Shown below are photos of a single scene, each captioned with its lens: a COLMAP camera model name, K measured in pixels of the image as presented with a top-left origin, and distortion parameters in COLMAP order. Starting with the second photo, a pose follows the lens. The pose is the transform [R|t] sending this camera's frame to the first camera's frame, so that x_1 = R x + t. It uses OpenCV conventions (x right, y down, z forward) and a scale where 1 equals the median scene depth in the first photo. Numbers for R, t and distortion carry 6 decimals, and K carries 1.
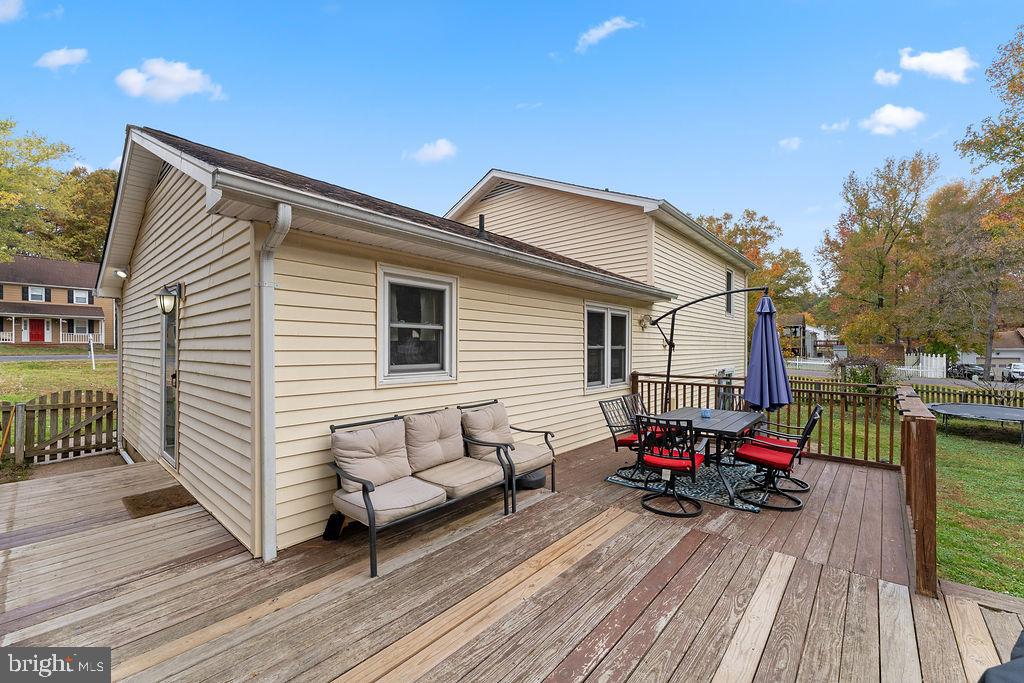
lens RADIAL K [[416.6, 0, 511.0], [0, 416.6, 348.0], [0, 0, 1]] dist [0.001044, 0.000166]
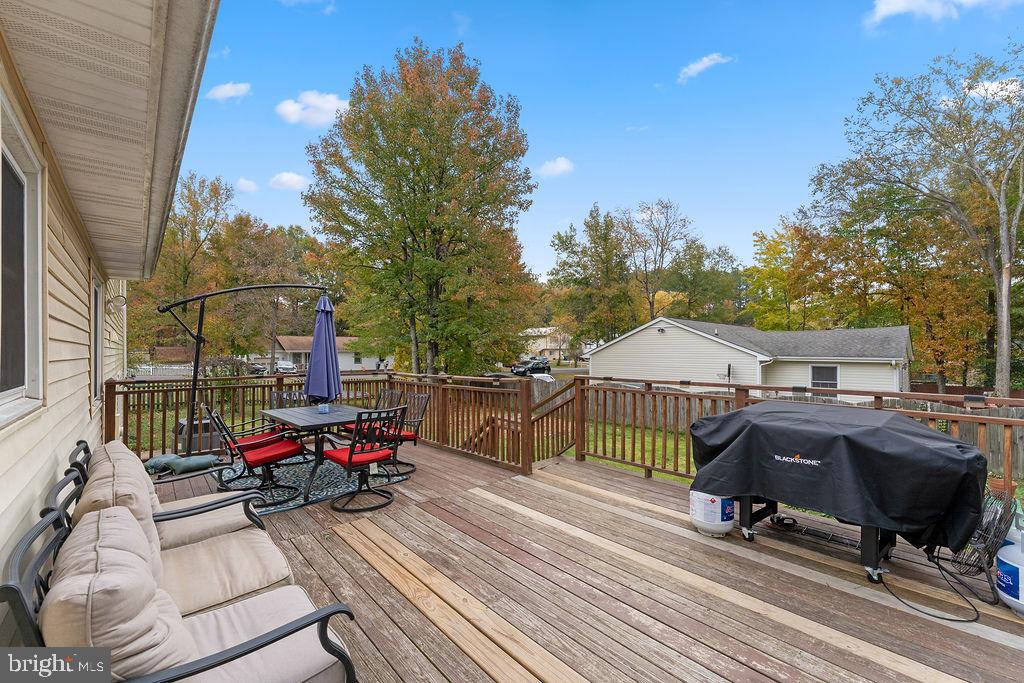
lens RADIAL K [[425.4, 0, 511.9], [0, 425.4, 348.2], [0, 0, 1]] dist [-0.001752, -0.000164]
pose [[0.132405, 0.001049, 0.991195, -0.588055], [0.005130, 0.999985, -0.001744, 0.022176], [-0.991182, 0.005316, 0.132397, 0.542346]]
